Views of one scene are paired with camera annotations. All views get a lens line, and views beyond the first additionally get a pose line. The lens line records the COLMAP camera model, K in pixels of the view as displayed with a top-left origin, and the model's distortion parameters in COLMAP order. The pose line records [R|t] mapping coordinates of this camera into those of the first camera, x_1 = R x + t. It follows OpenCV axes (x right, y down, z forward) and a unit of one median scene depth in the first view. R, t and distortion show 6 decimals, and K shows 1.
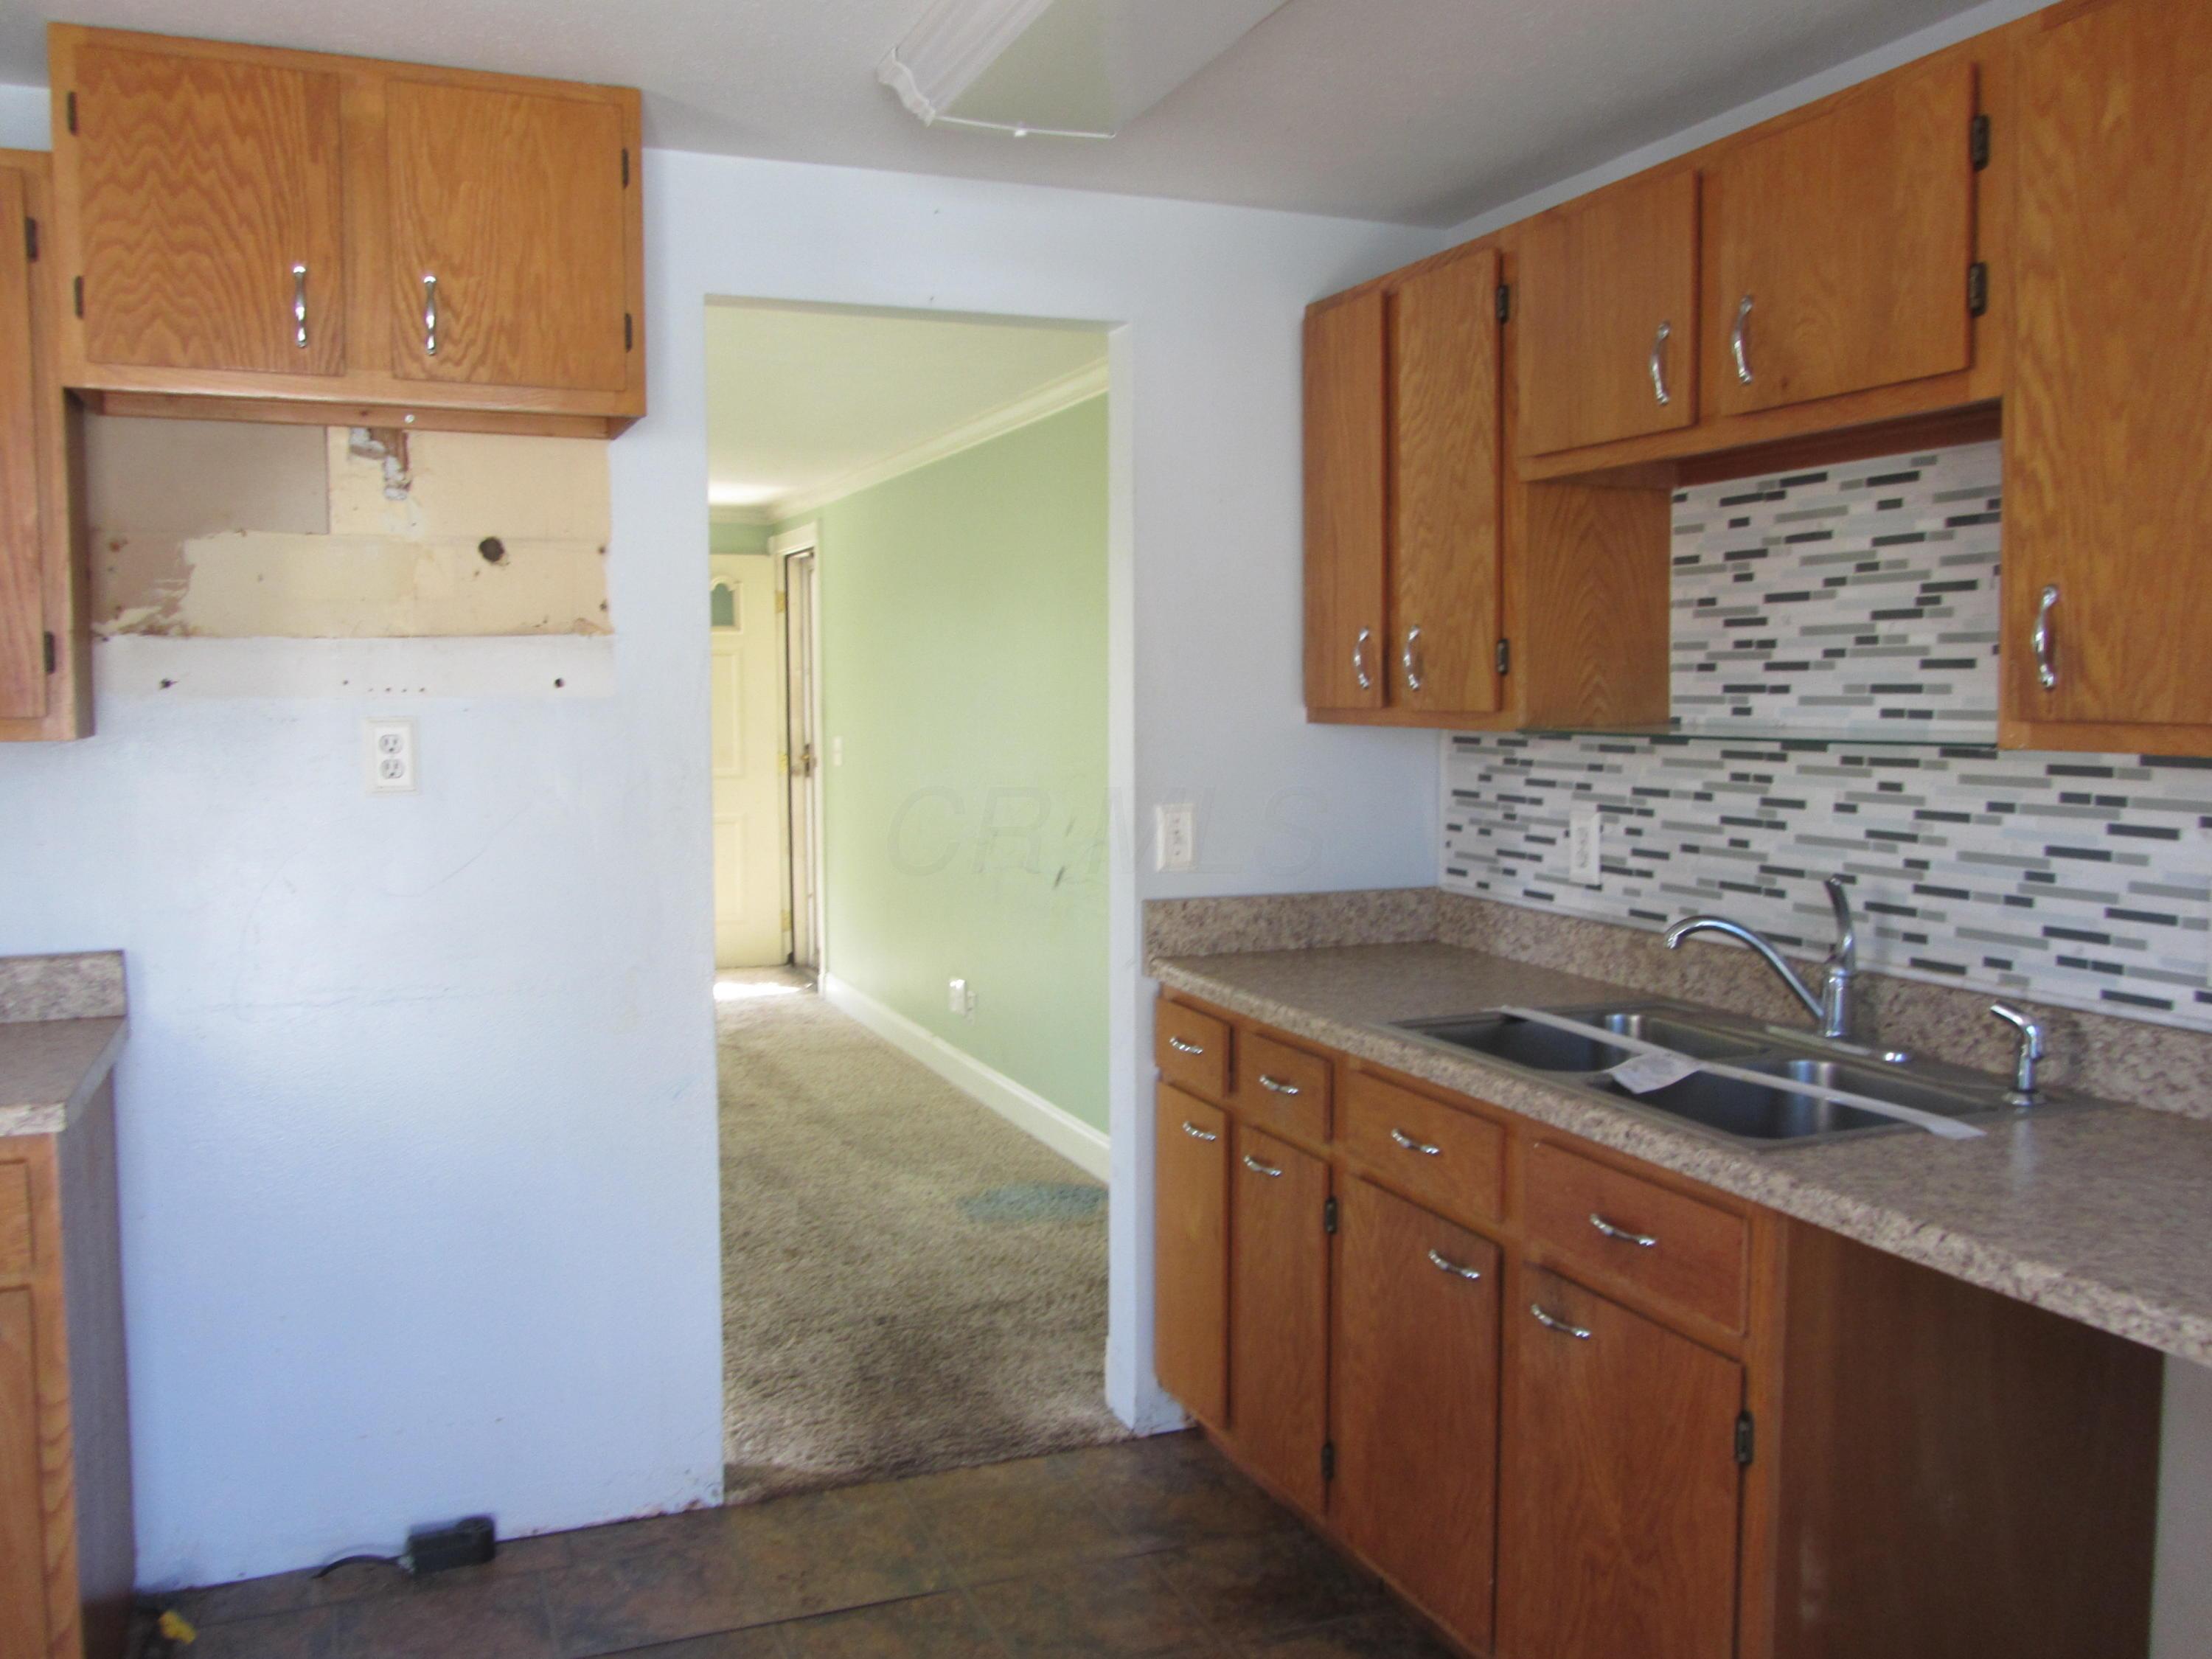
lens RADIAL K [[1859.5, 0, 1102.5], [0, 1859.5, 826.6], [0, 0, 1]] dist [-0.028902, 0.004418]
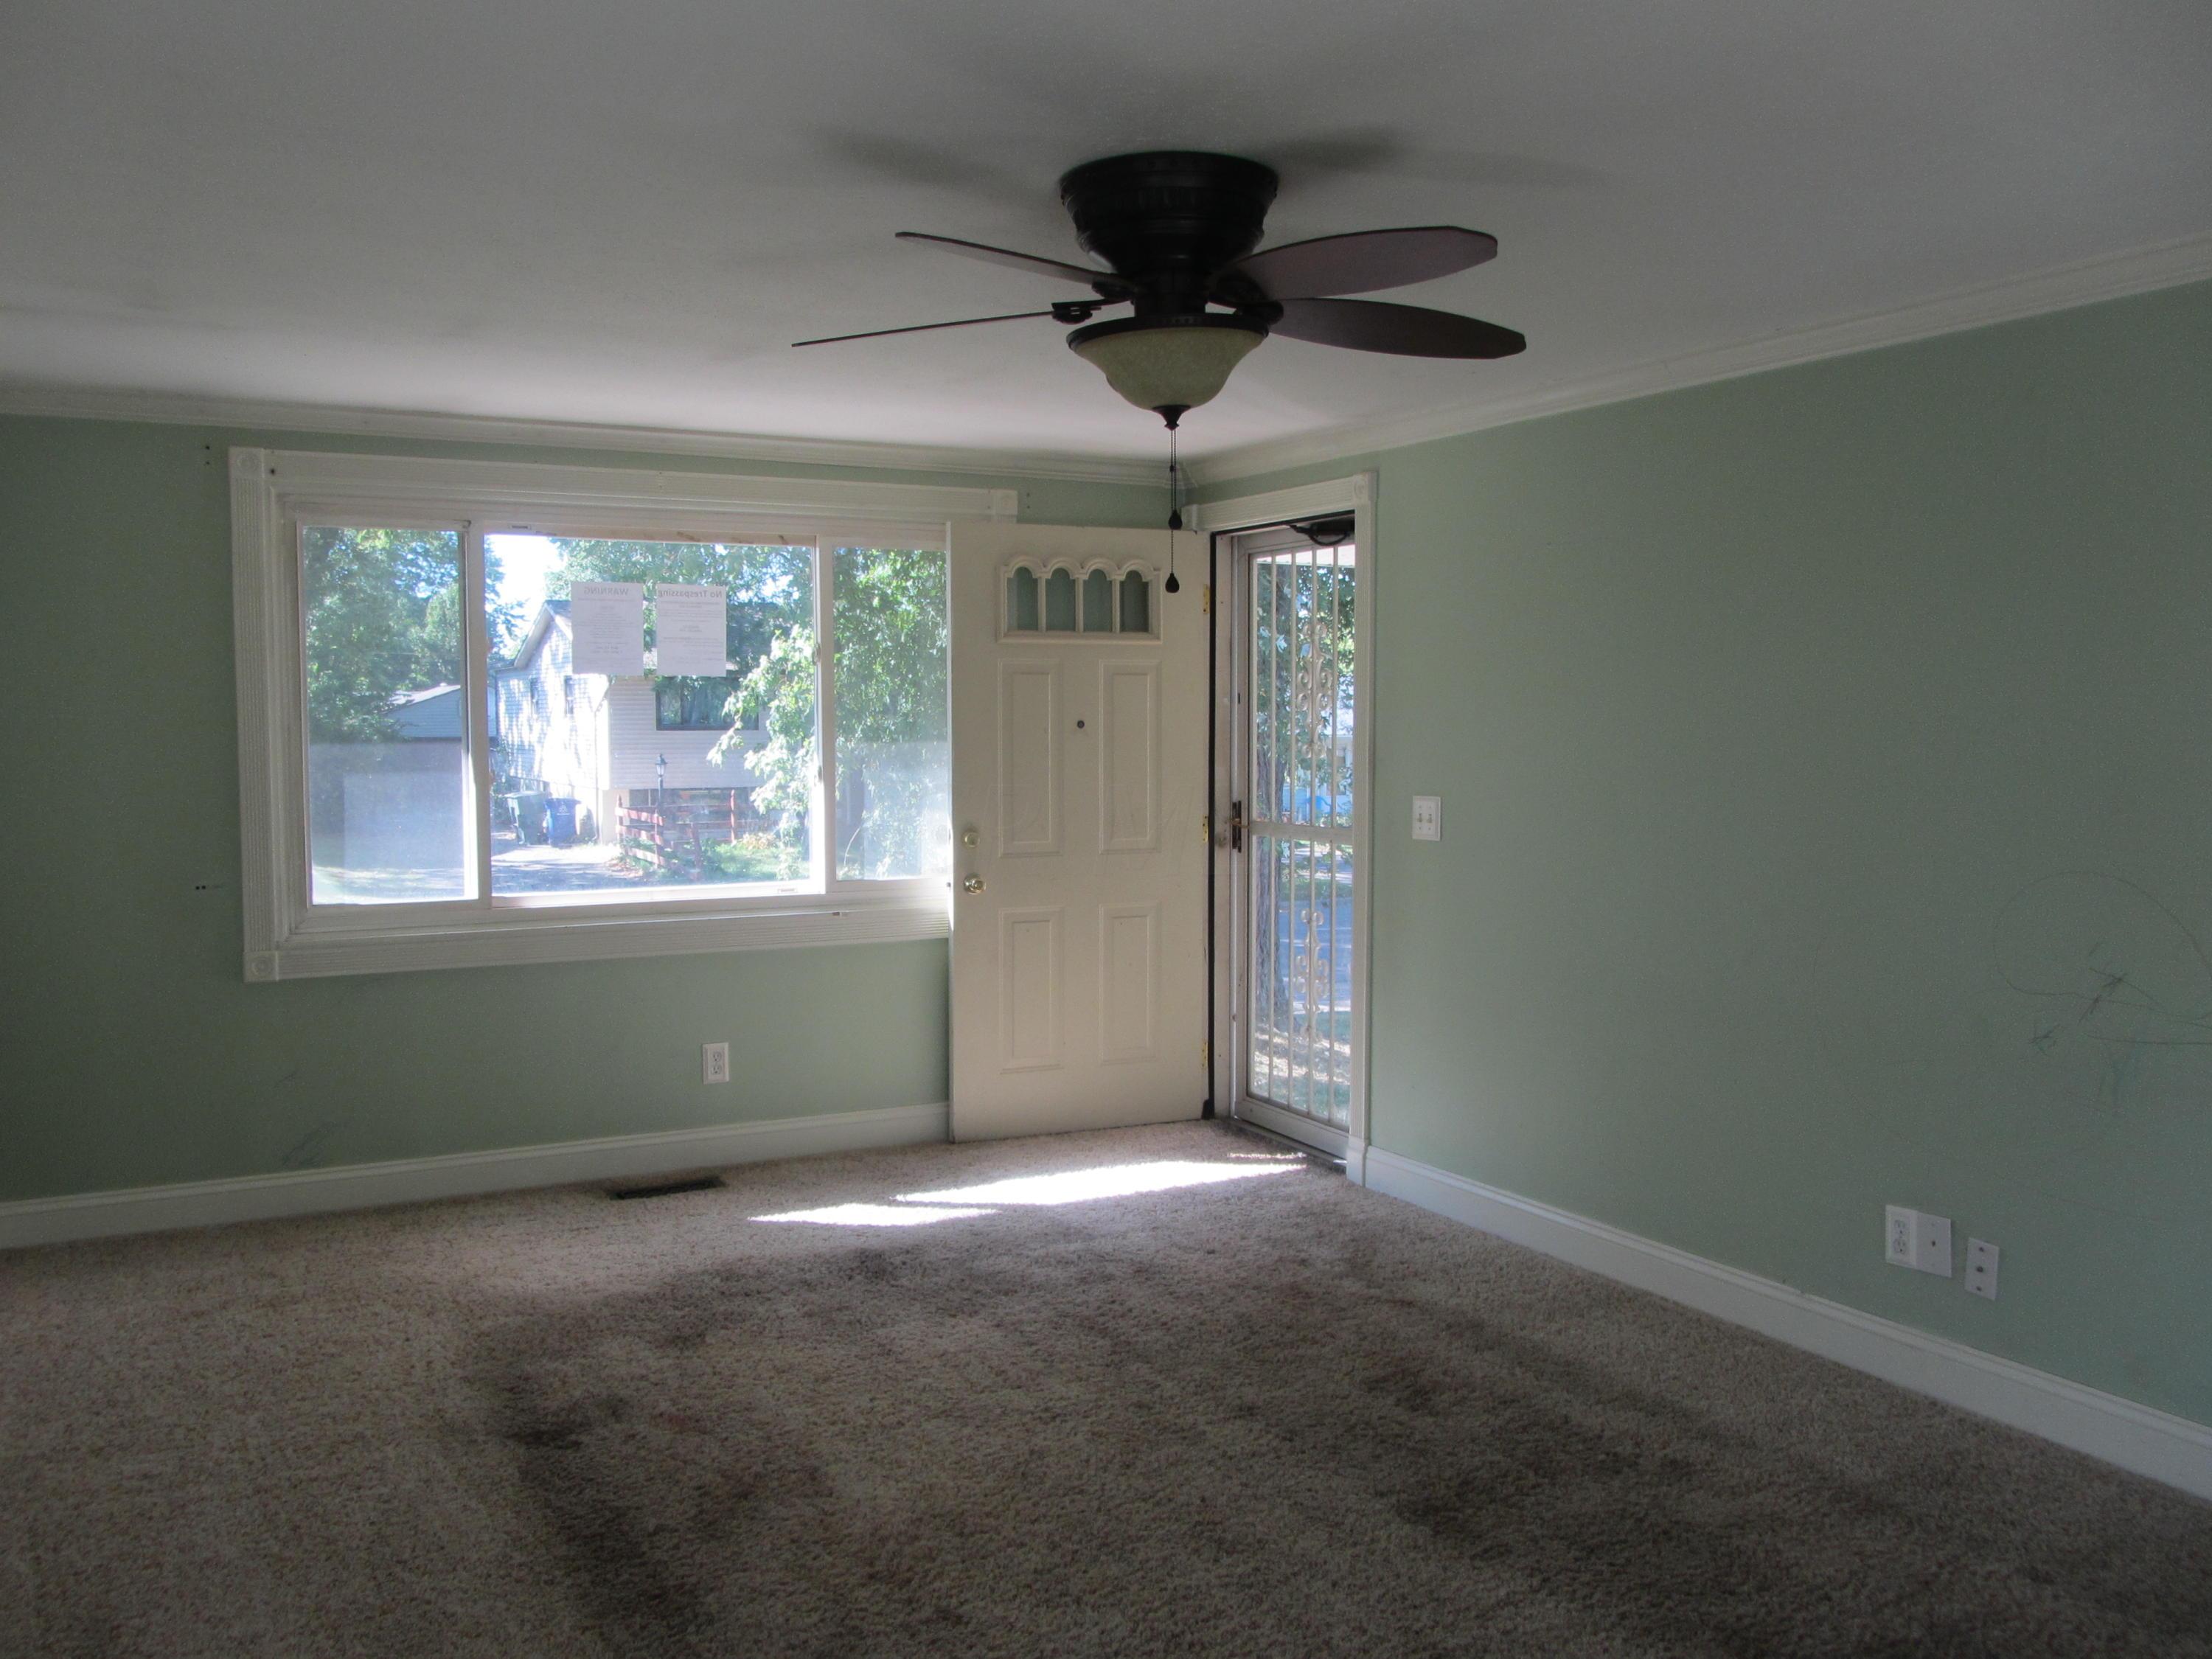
lens RADIAL K [[1859.5, 0, 1104.8], [0, 1859.5, 841.6], [0, 0, 1]] dist [-0.028902, 0.004418]
pose [[0.996099, -0.003794, 0.088164, -0.762898], [0.004099, 0.999986, -0.003274, -0.076989], [-0.088150, 0.003622, 0.996101, 0.866372]]
